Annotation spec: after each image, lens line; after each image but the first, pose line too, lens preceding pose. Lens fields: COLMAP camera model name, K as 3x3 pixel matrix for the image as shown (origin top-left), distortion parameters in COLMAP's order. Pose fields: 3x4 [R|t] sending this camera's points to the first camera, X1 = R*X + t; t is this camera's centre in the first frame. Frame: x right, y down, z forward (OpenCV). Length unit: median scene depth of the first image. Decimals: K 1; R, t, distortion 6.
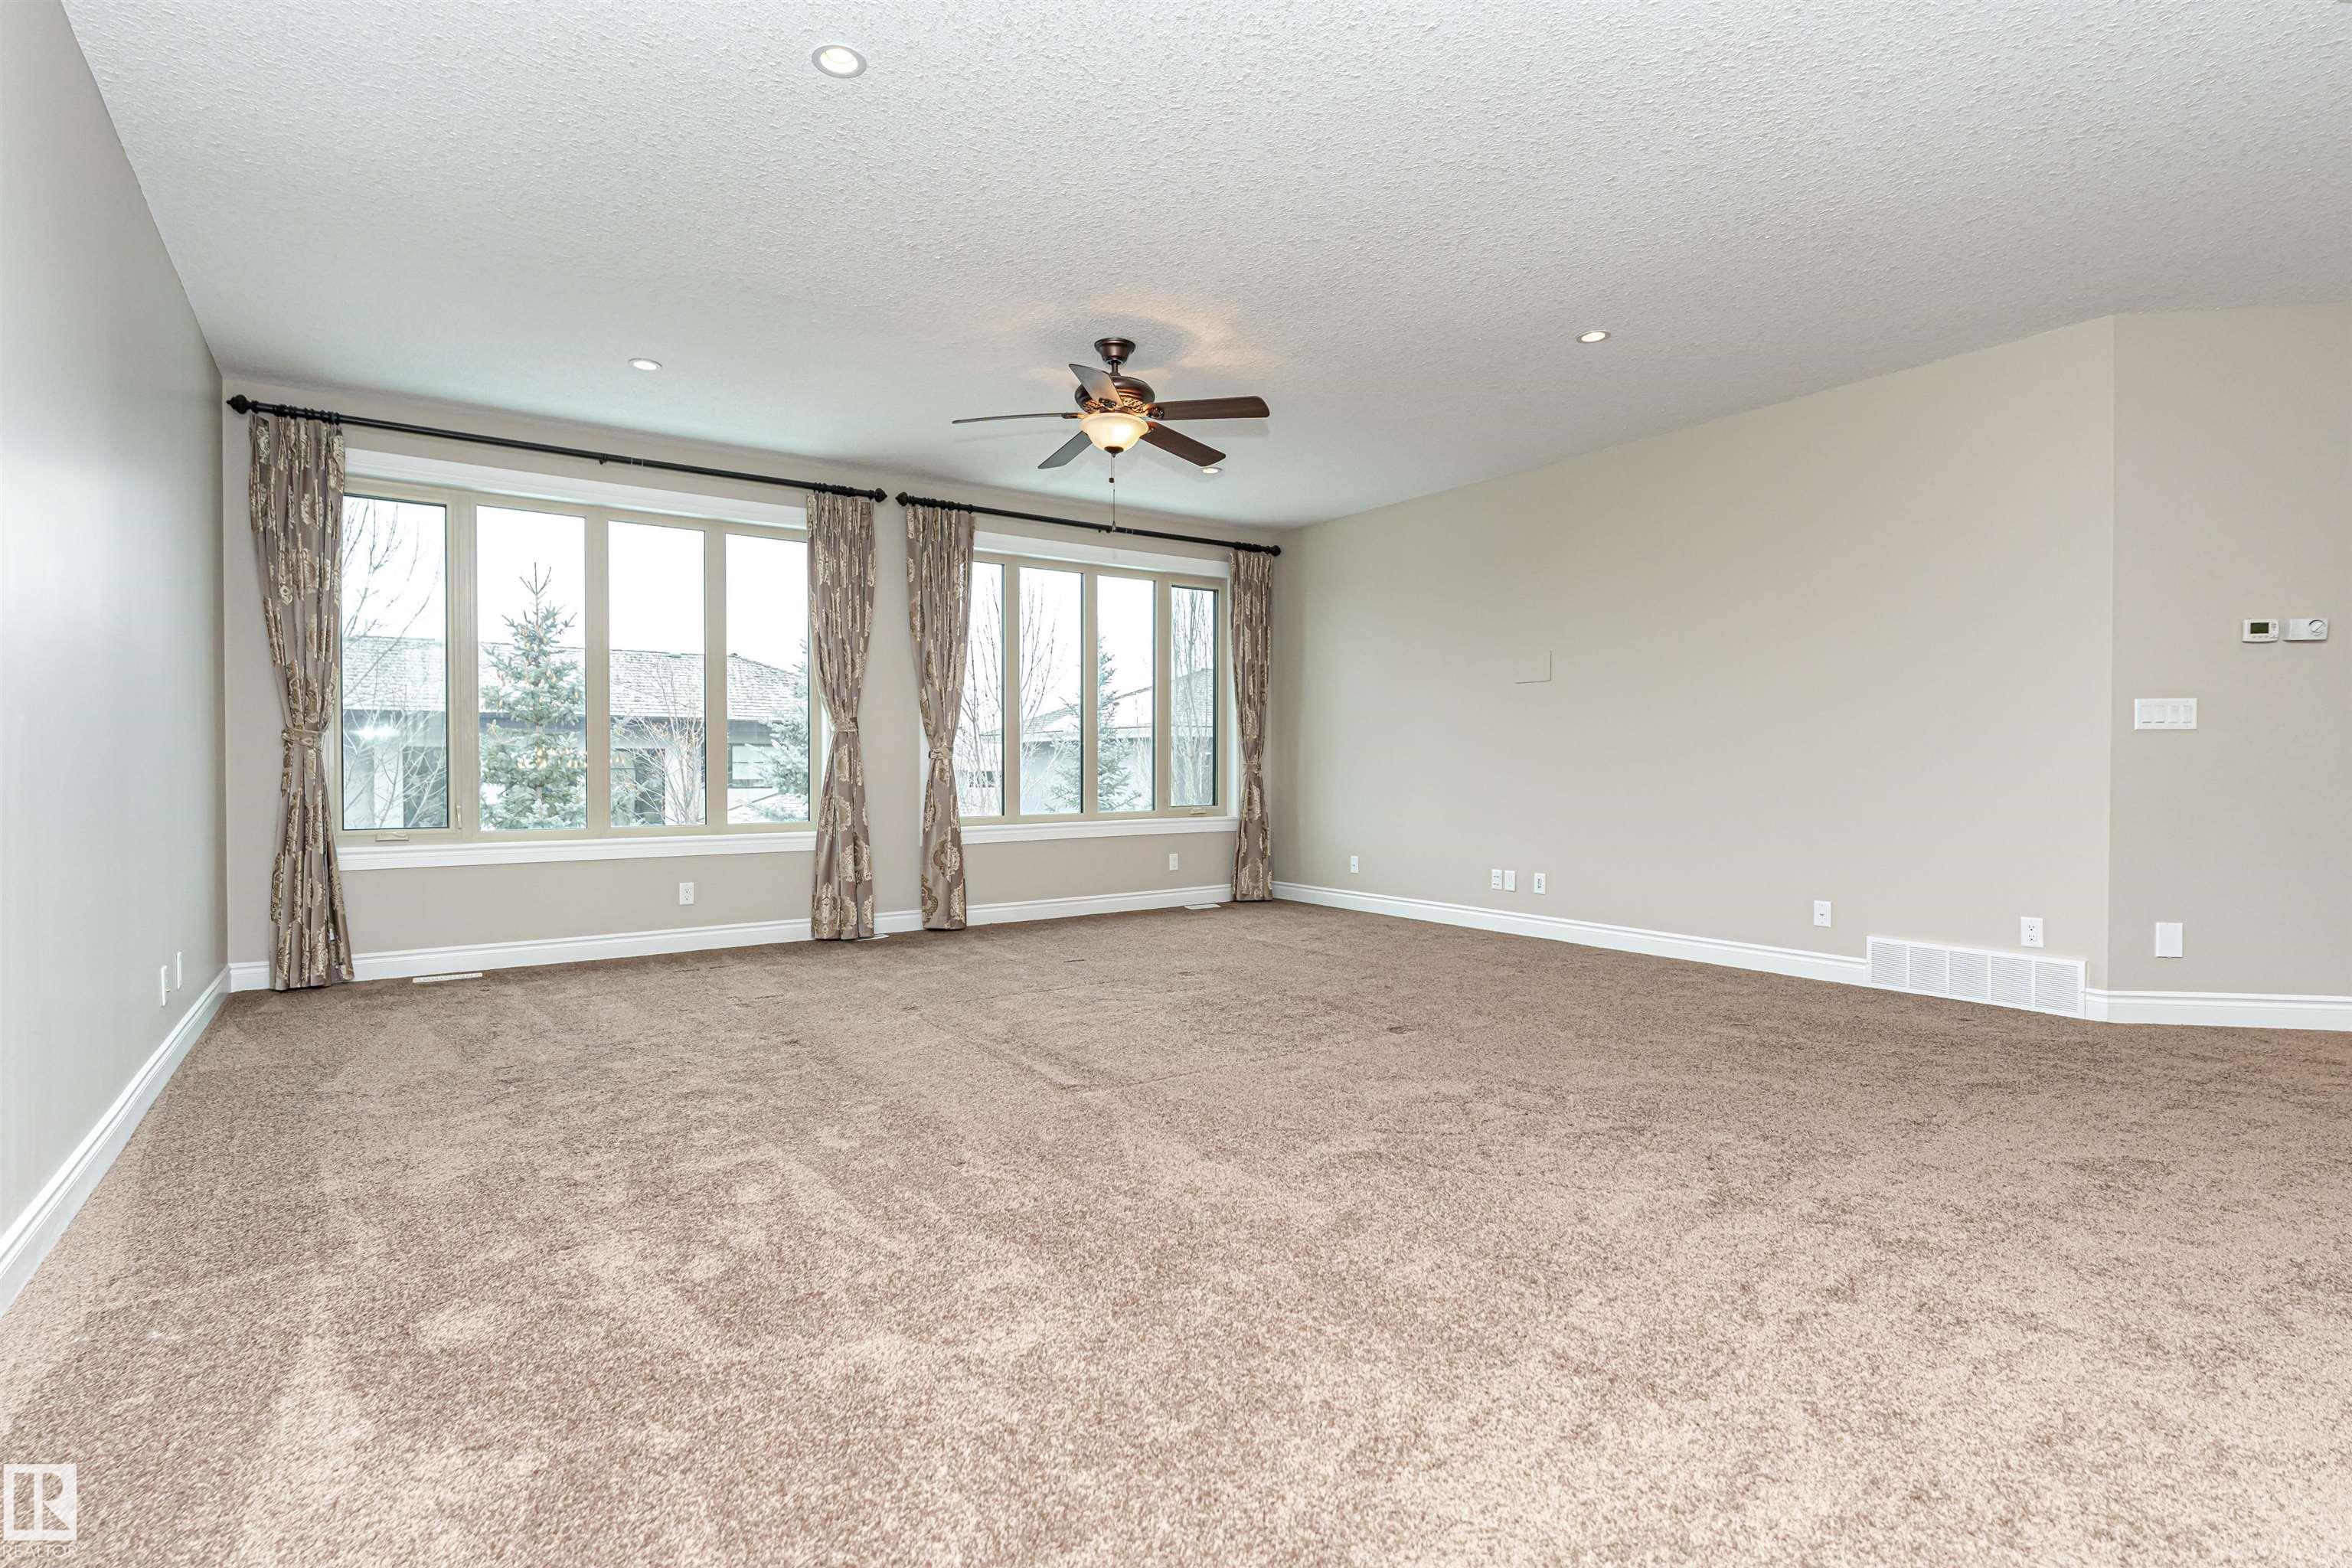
lens RADIAL K [[1127.6, 0, 1175.3], [0, 1127.6, 783.6], [0, 0, 1]] dist [-0.002327, -0.000266]
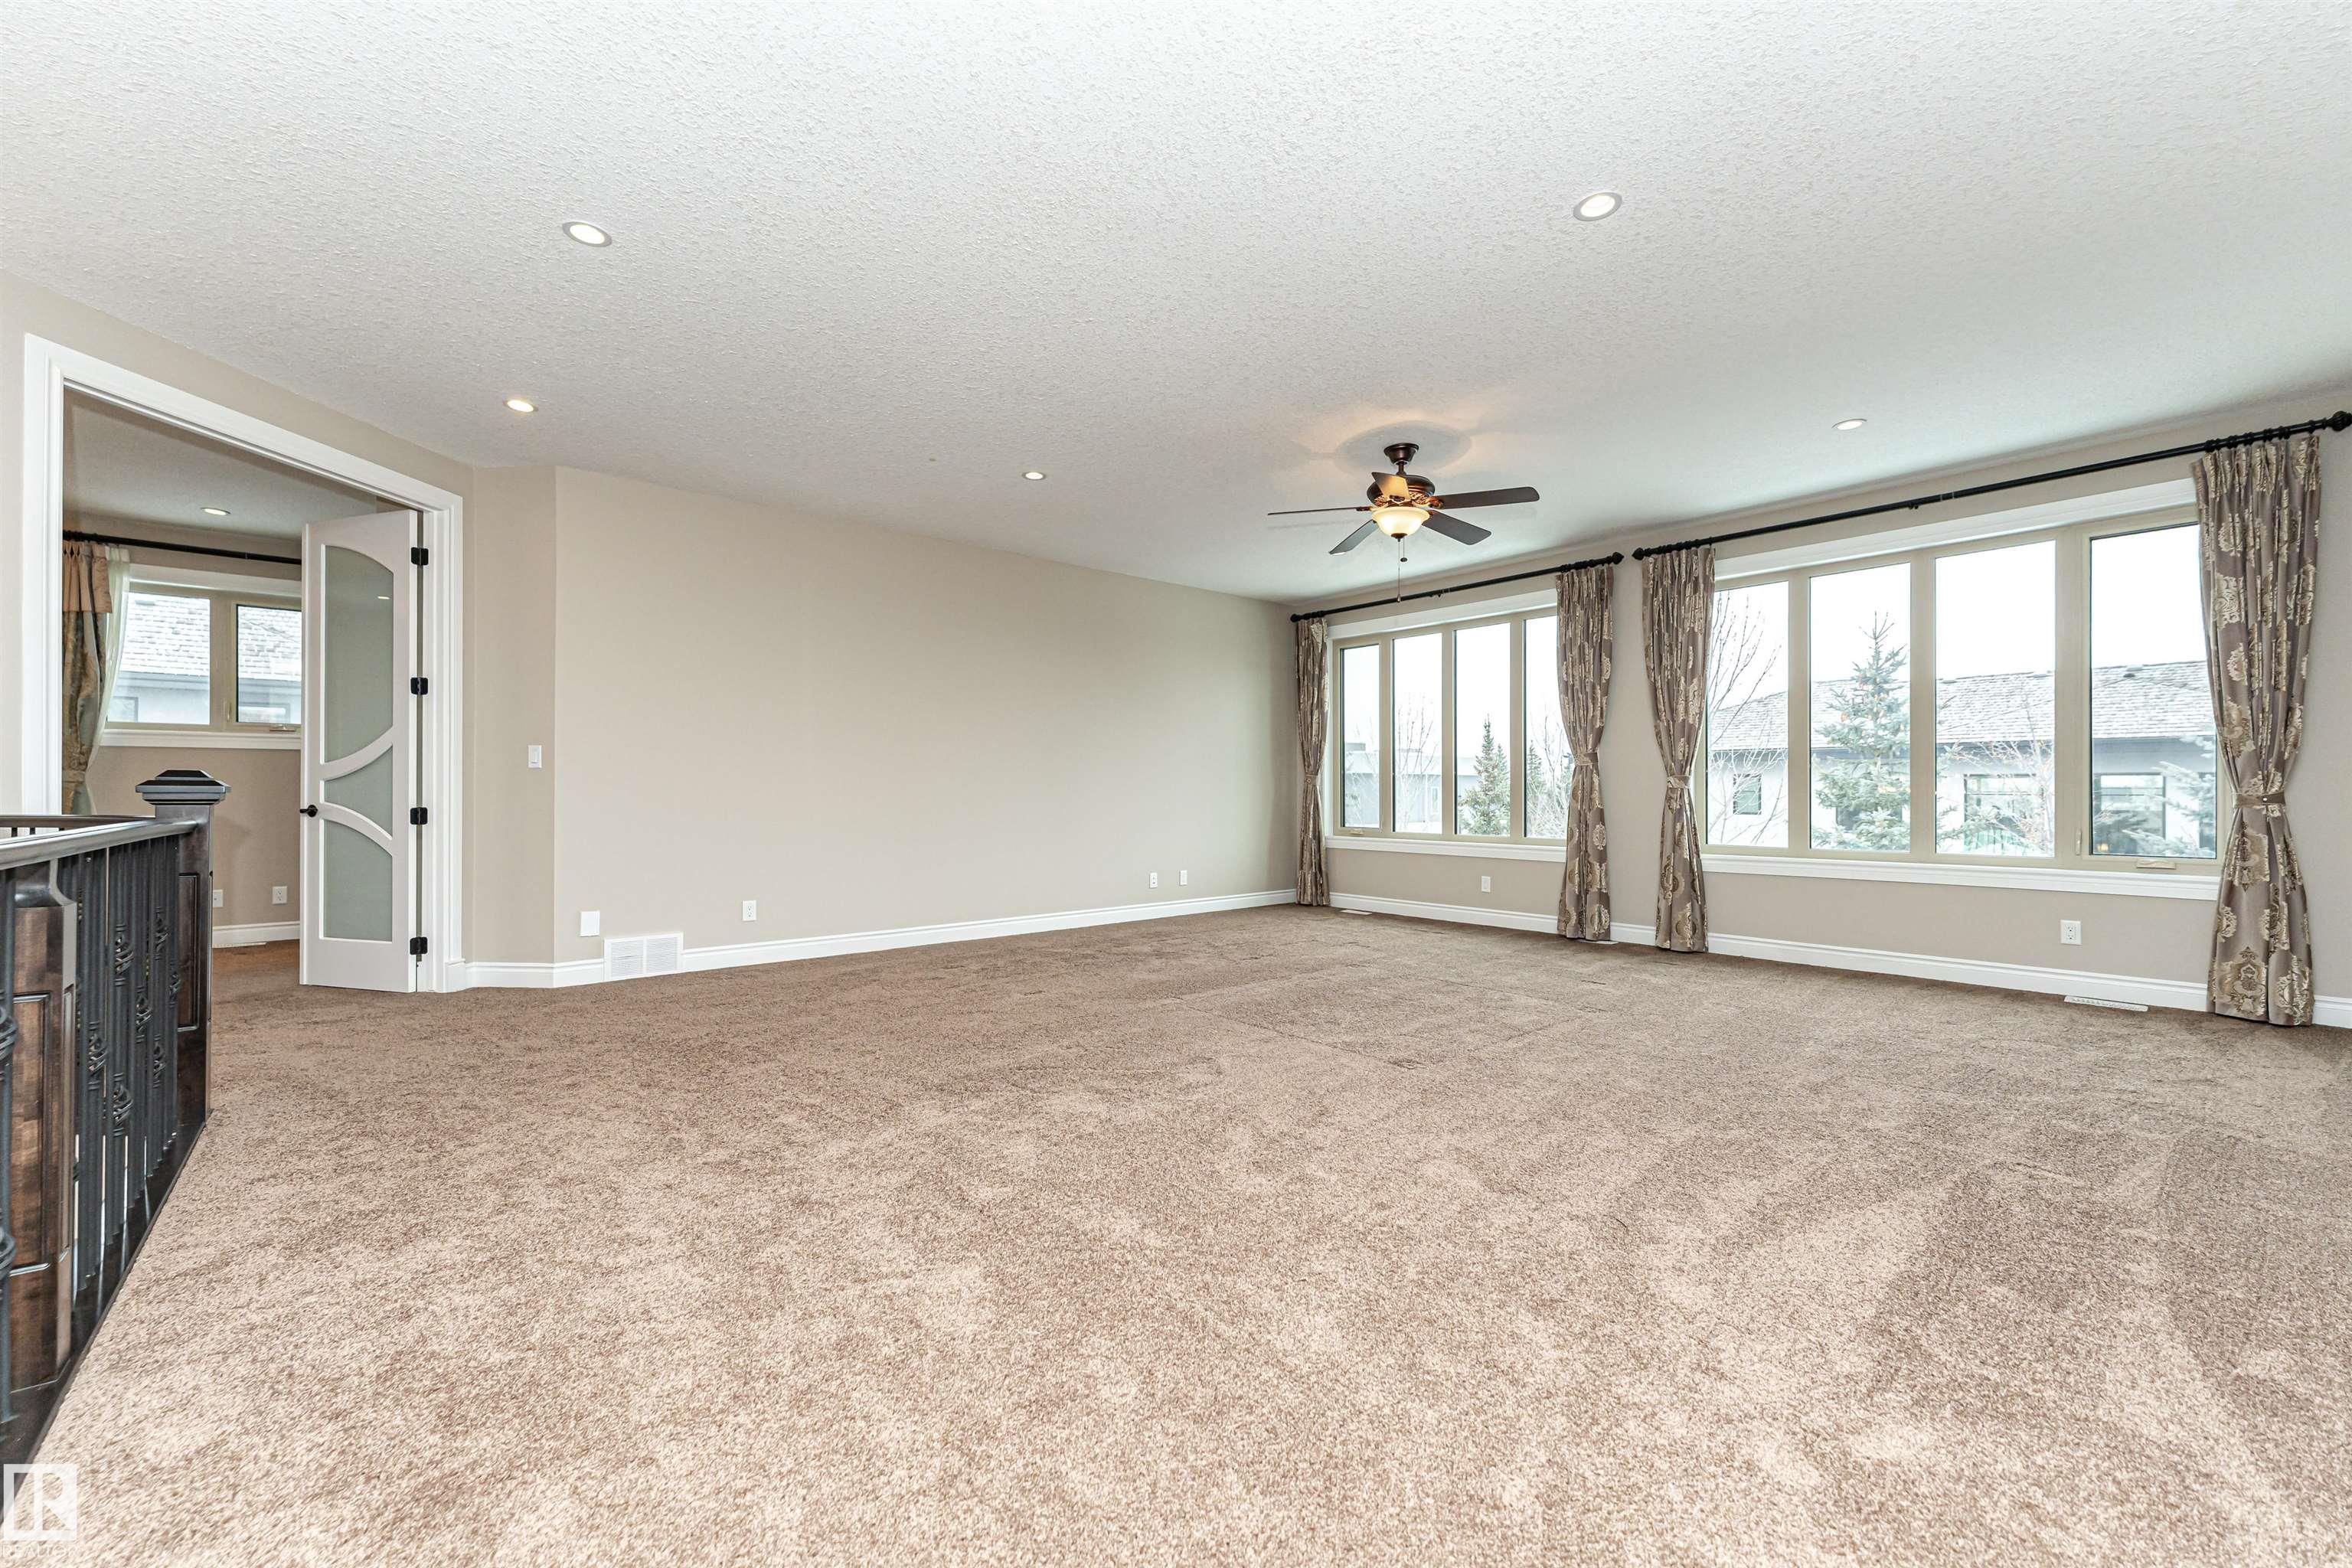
lens RADIAL K [[953.5, 0, 1173.5], [0, 953.5, 782.3], [0, 0, 1]] dist [0.002396, -0.000144]
pose [[0.079043, -0.008816, -0.996832, 0.640169], [-0.017053, 0.999803, -0.010194, -0.009637], [0.996725, 0.017805, 0.078877, 0.457903]]
